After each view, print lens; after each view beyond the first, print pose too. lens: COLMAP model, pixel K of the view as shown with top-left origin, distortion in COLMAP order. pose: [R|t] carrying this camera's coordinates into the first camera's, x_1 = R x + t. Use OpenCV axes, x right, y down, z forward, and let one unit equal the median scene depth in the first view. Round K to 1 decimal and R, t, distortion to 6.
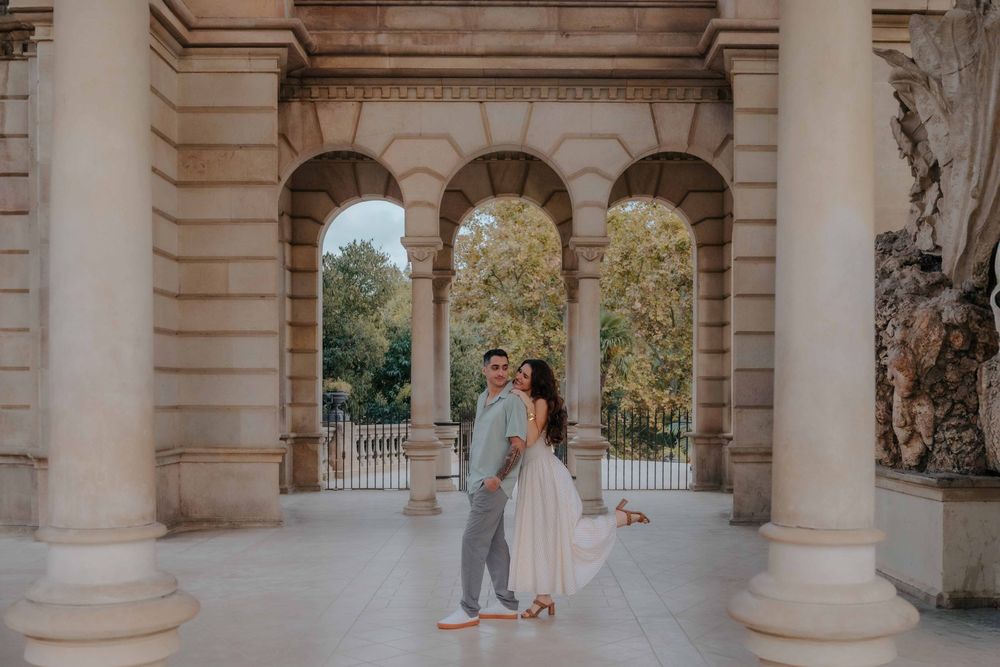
lens RADIAL K [[1074.8, 0, 500.0], [0, 1074.8, 333.5], [0, 0, 1]] dist [0.001610, 0.001219]
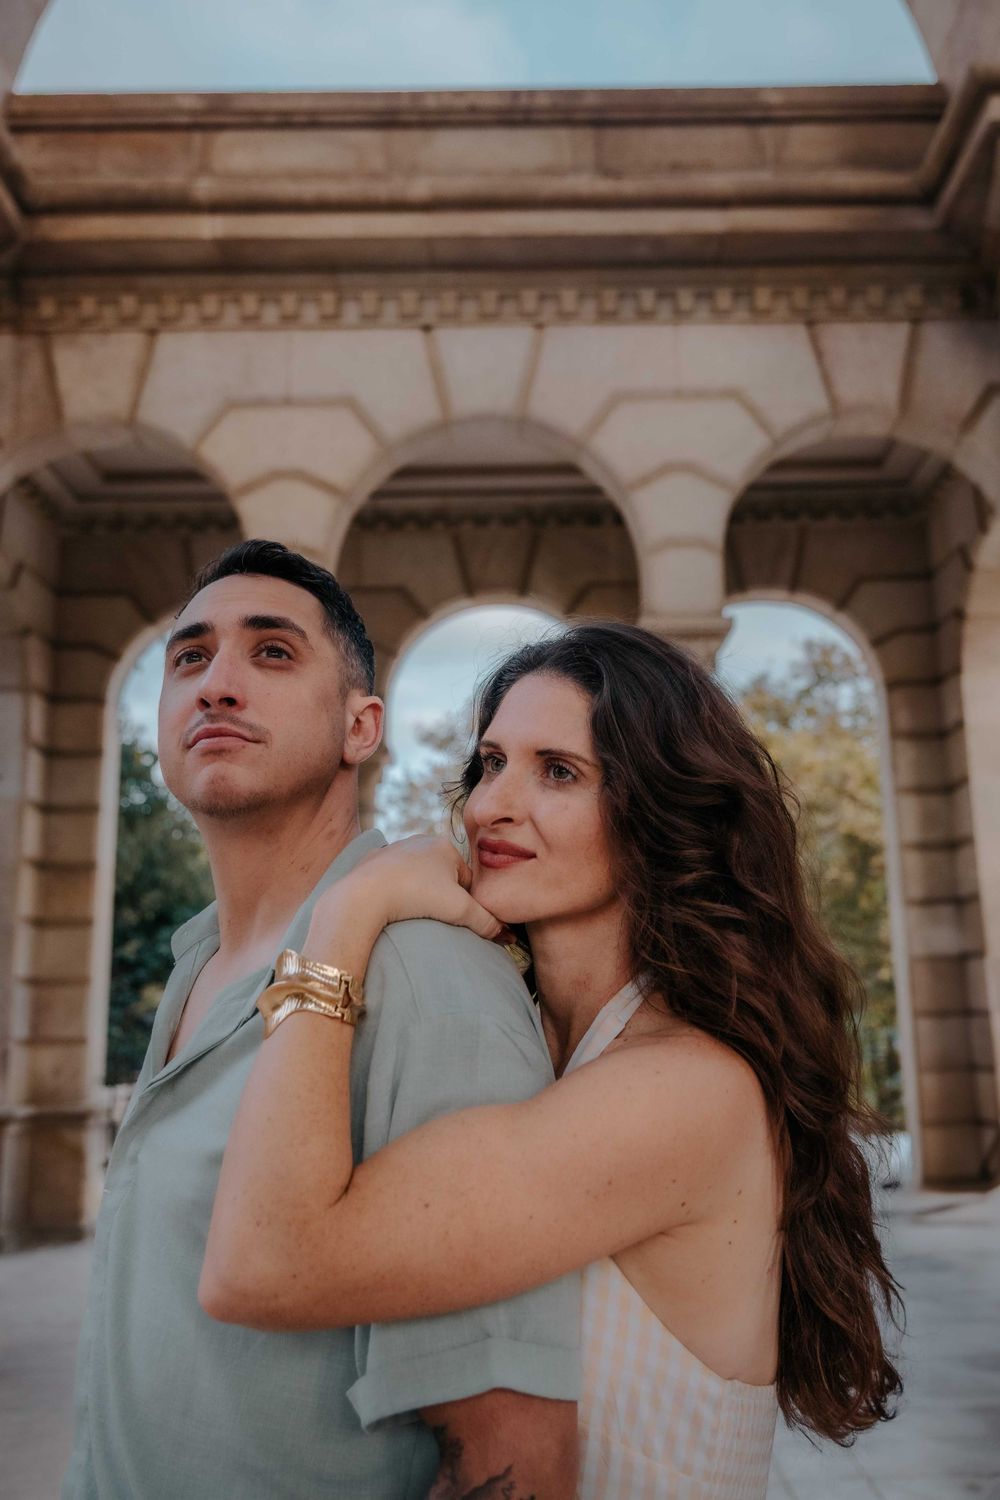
lens RADIAL K [[1130.4, 0, 544.3], [0, 1130.4, 749.6], [0, 0, 1]] dist [0.003688, 0.000369]
pose [[0.999303, -0.017817, 0.032818, 0.012353], [0.023277, 0.984410, -0.174343, 0.037757], [-0.029201, 0.174985, 0.984138, 0.571852]]
